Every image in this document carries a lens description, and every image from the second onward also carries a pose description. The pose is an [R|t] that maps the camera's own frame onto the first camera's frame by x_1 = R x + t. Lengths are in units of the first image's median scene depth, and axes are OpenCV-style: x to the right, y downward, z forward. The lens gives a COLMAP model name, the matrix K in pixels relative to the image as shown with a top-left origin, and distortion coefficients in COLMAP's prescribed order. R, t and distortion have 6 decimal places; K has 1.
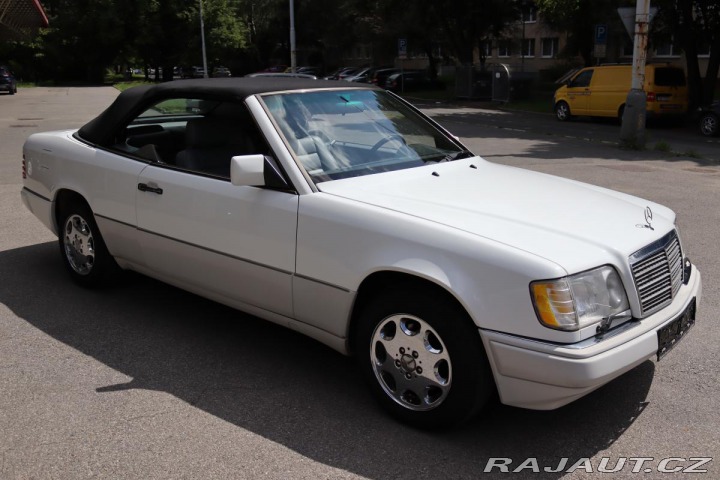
lens RADIAL K [[715.8, 0, 322.2], [0, 715.8, 253.7], [0, 0, 1]] dist [-0.061446, 0.000000]
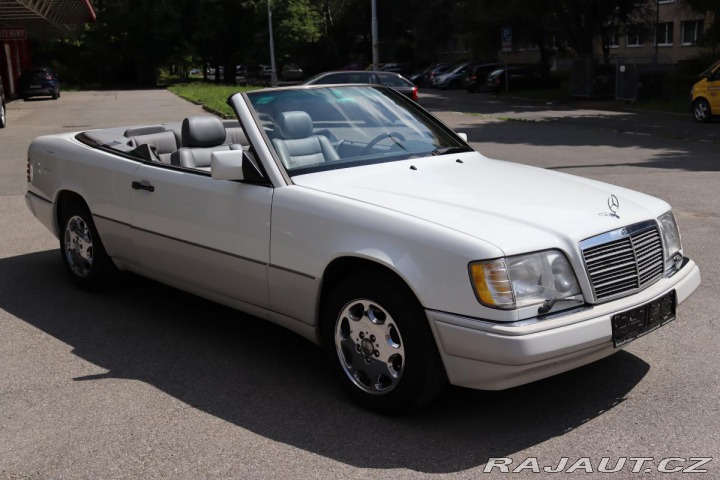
lens RADIAL K [[889.7, 0, 336.2], [0, 889.7, 220.8], [0, 0, 1]] dist [0.007409, 0.000000]
pose [[0.995511, -0.001981, -0.094621, 0.151802], [-0.005762, 0.996658, -0.081488, 0.059086], [0.094466, 0.081667, 0.992173, -0.223820]]
